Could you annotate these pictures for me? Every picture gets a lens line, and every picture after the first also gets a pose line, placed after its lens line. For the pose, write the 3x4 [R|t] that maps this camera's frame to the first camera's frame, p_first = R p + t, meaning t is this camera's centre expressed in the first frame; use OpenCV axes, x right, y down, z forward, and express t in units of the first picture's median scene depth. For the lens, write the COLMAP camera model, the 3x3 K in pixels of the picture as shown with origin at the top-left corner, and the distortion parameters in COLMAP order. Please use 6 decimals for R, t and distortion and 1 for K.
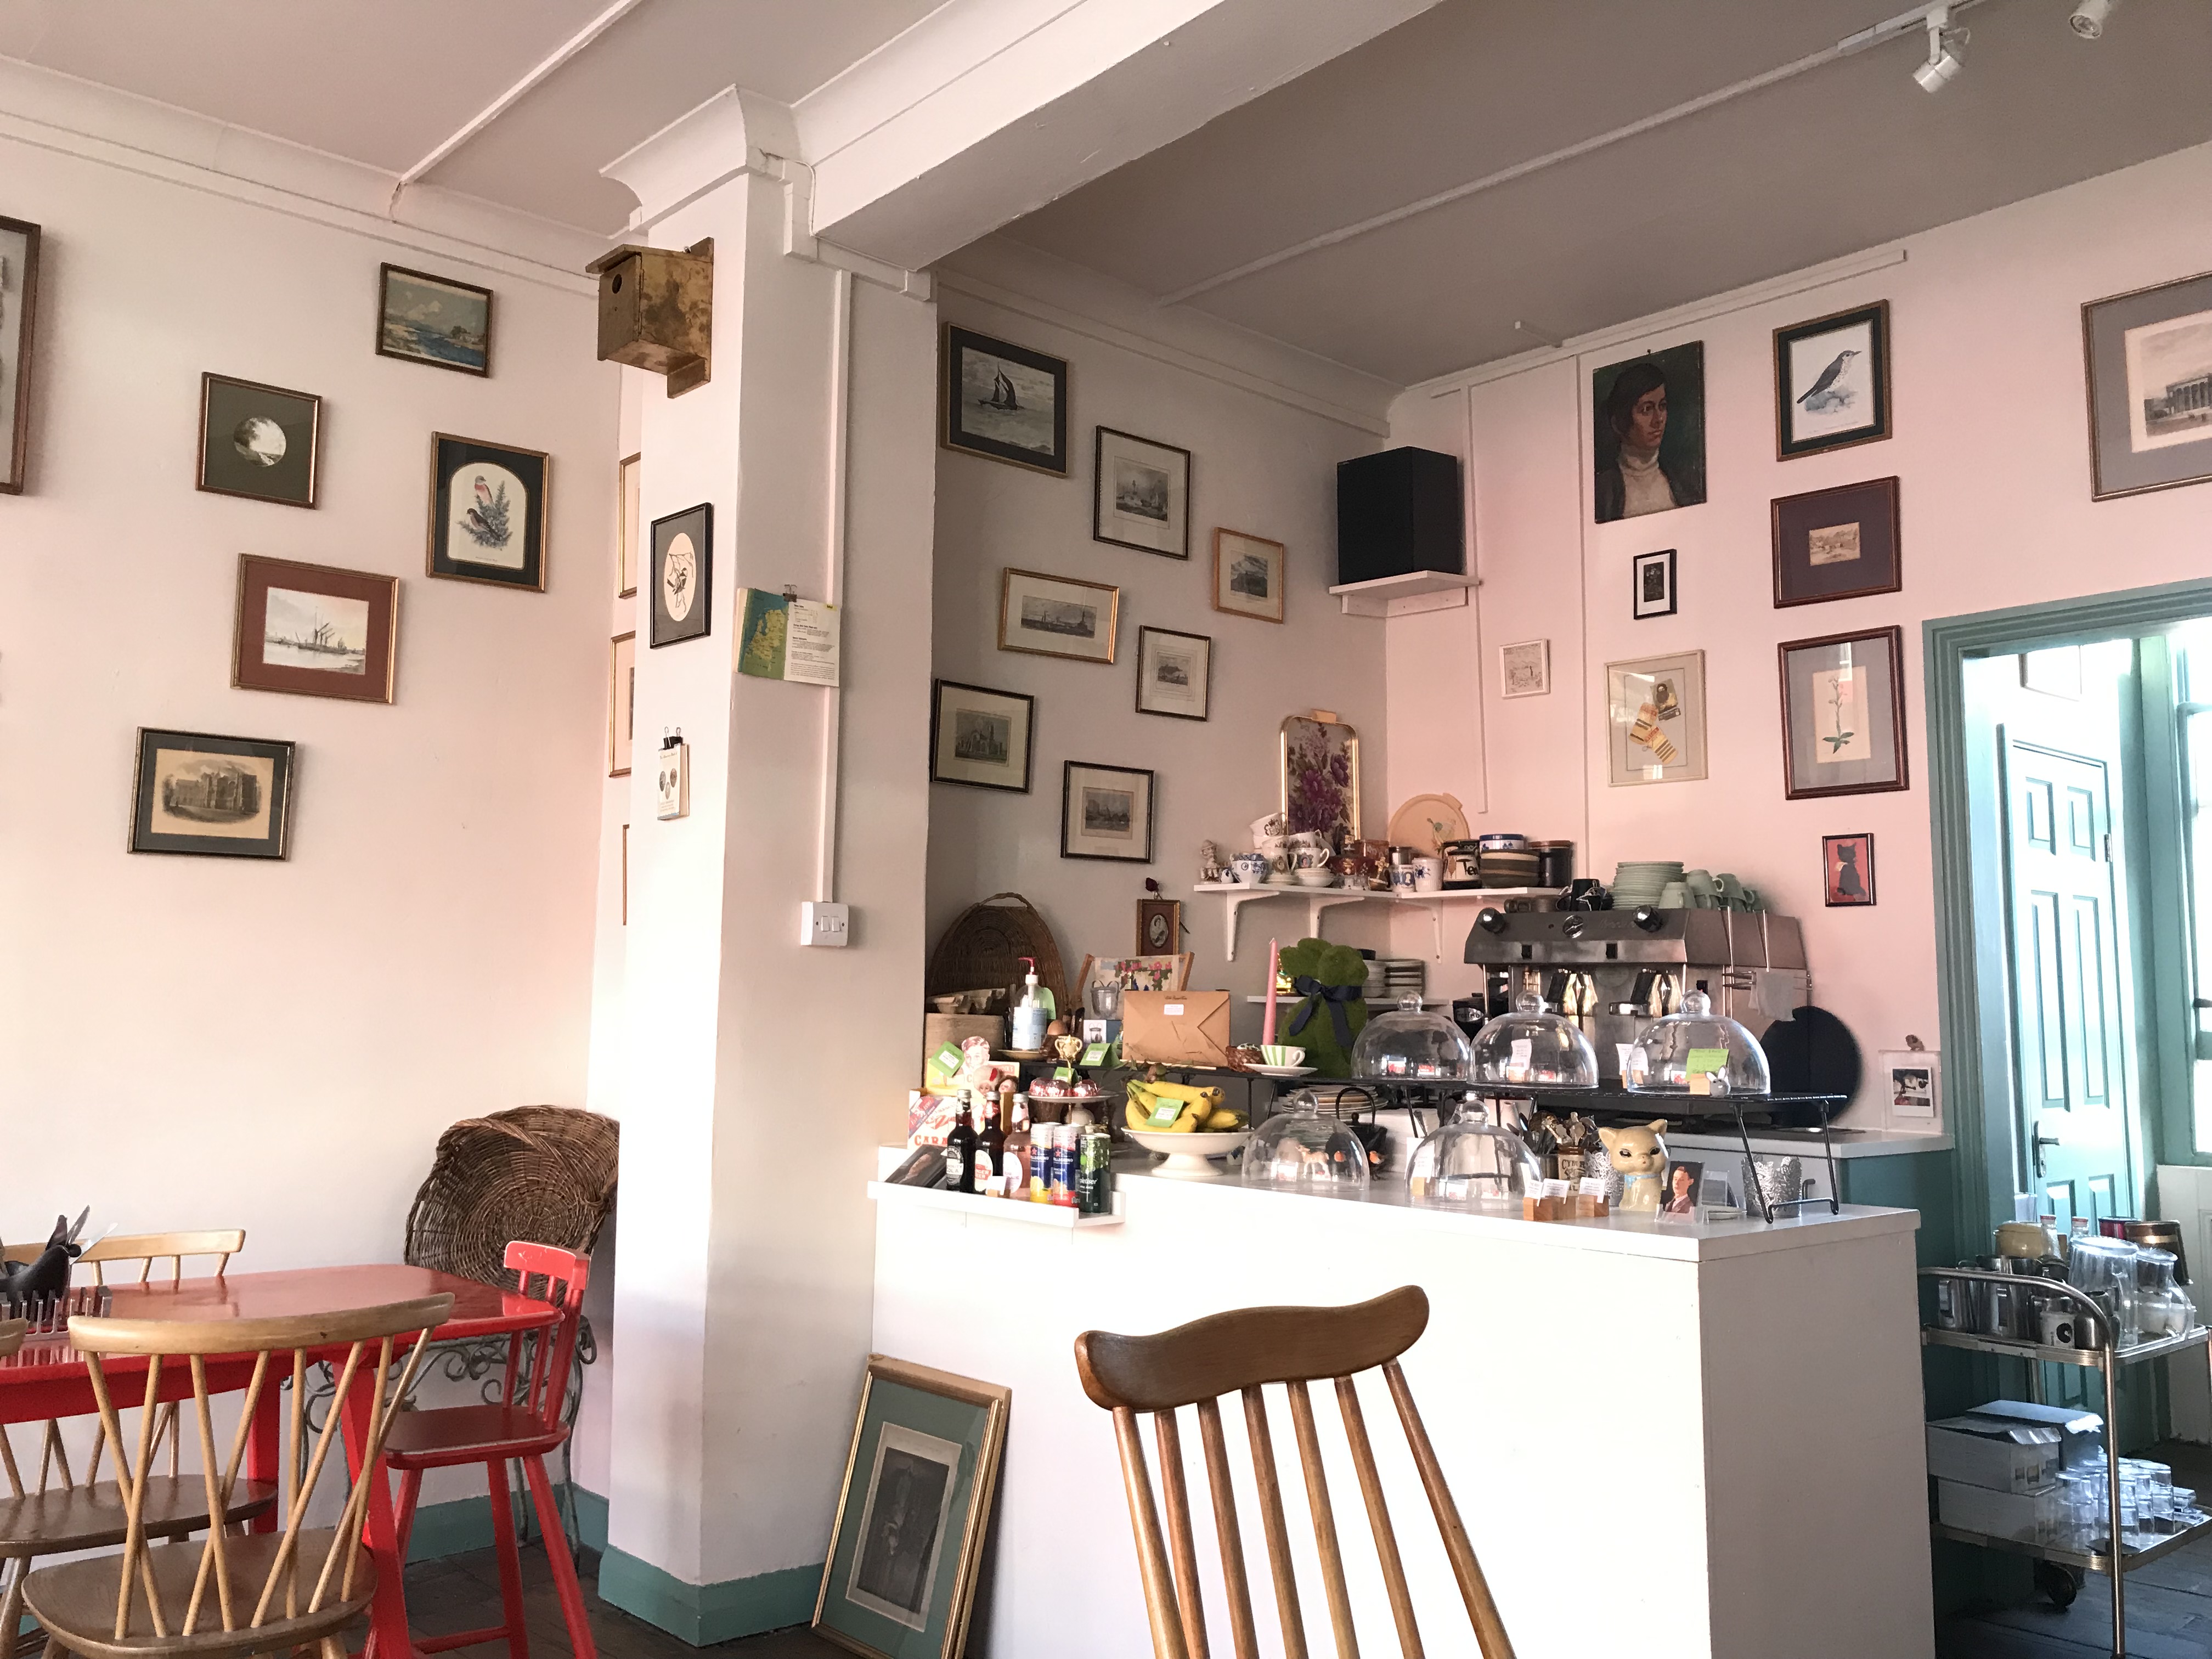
lens RADIAL K [[1802.9, 0, 1074.1], [0, 1802.9, 818.0], [0, 0, 1]] dist [0.038048, -0.039302]
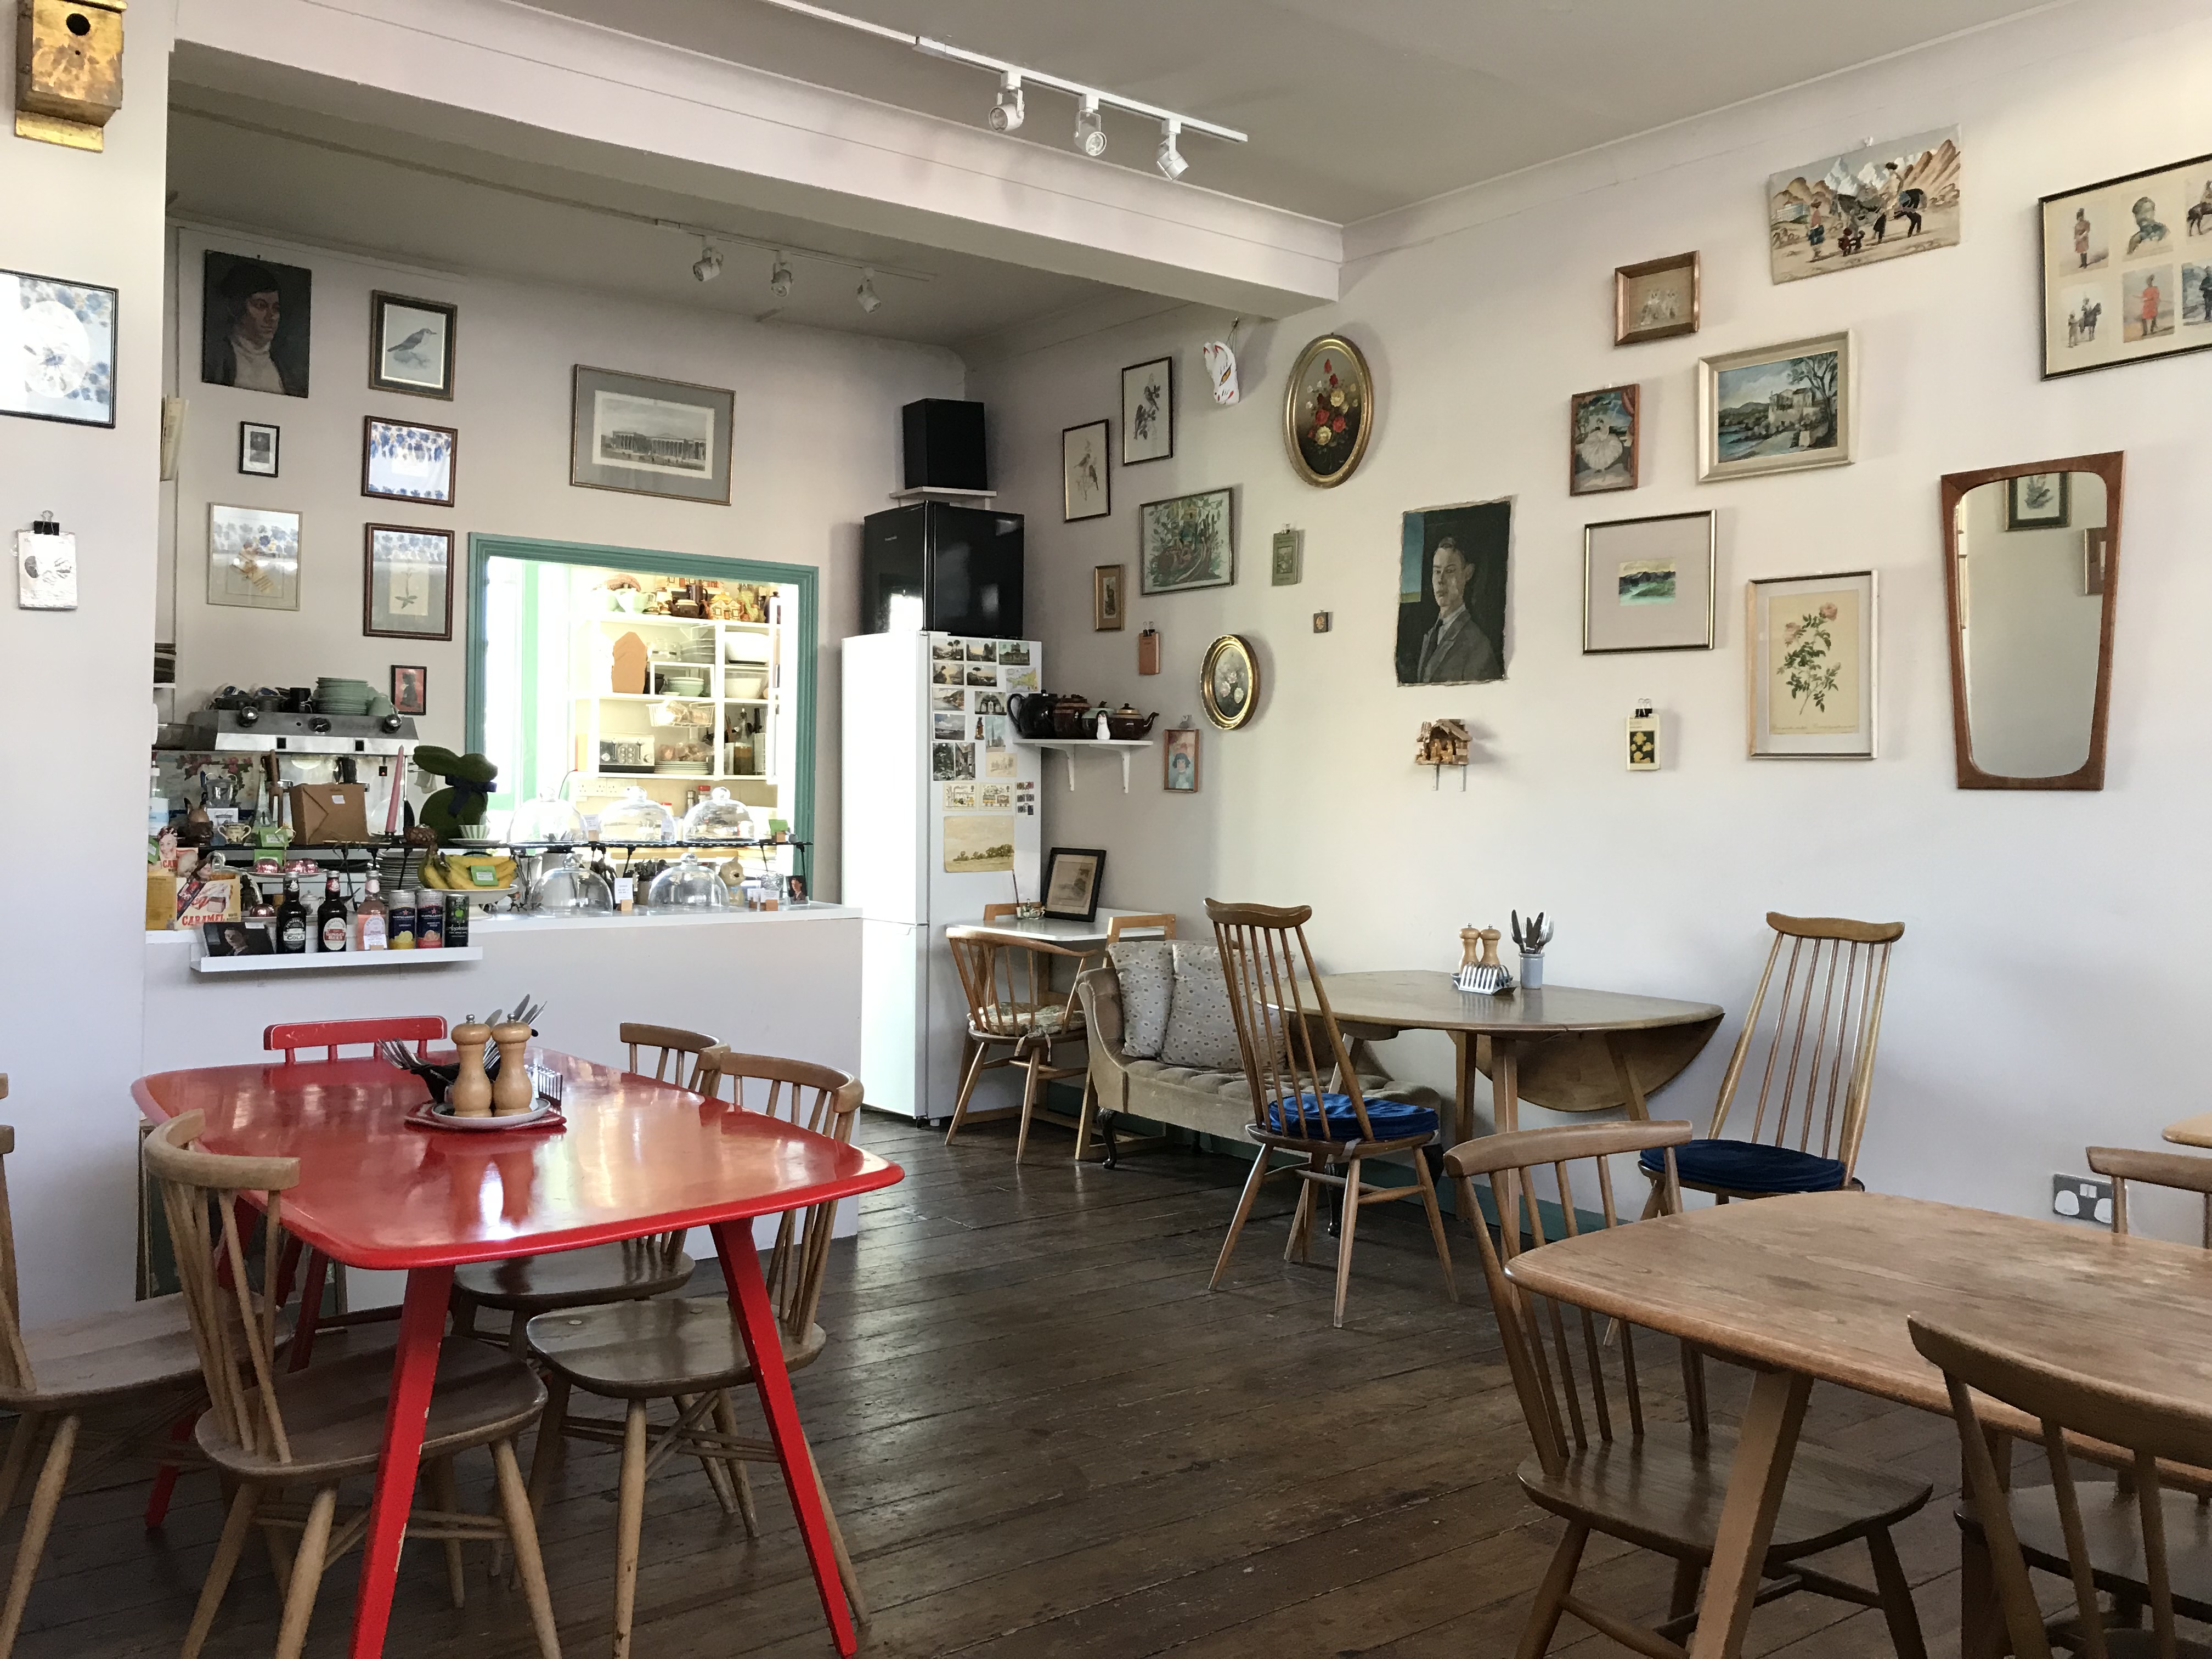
lens RADIAL K [[1802.9, 0, 1099.1], [0, 1802.9, 818.7], [0, 0, 1]] dist [0.038048, -0.039302]
pose [[0.078252, -0.033011, 0.996387, -1.010620], [-0.123793, 0.991395, 0.042568, 0.000088], [-0.989218, -0.126676, 0.073493, 0.329304]]
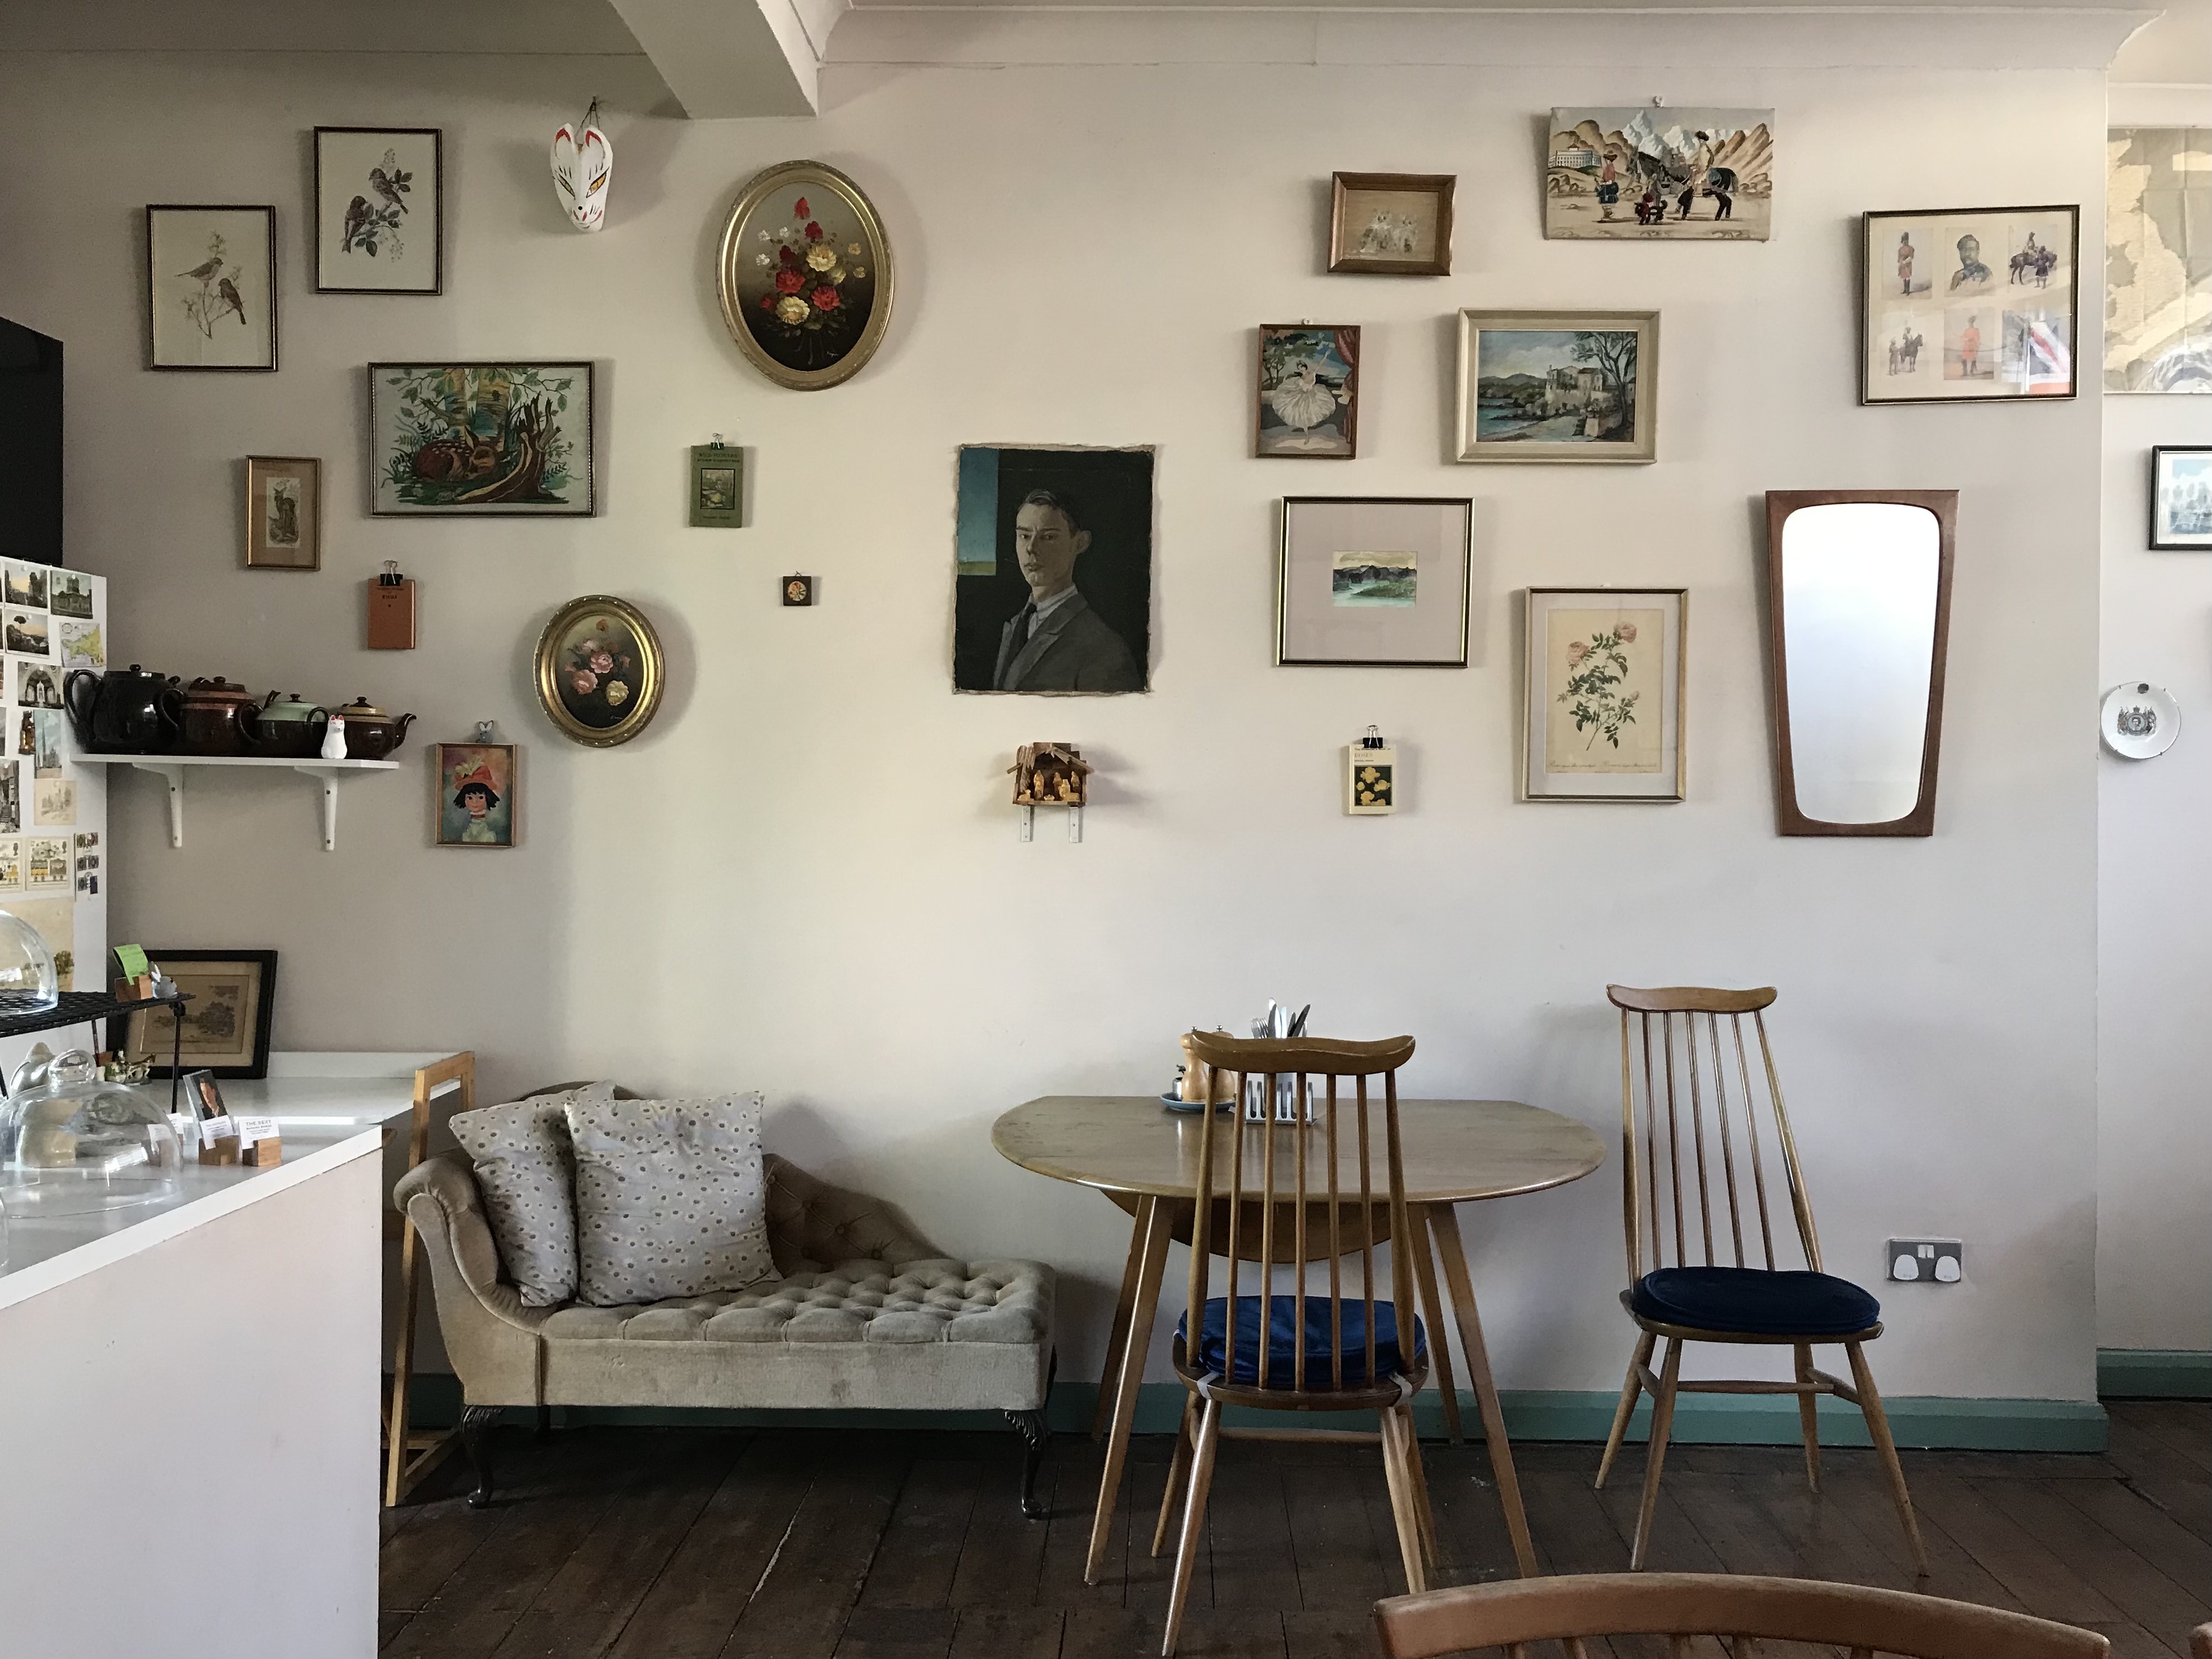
lens RADIAL K [[1802.9, 0, 1073.9], [0, 1802.9, 817.4], [0, 0, 1]] dist [0.038048, -0.039302]
pose [[-0.722114, -0.021086, 0.691452, -0.351810], [-0.093081, 0.993407, -0.066915, 0.052917], [-0.685483, -0.112681, -0.719316, 0.840126]]
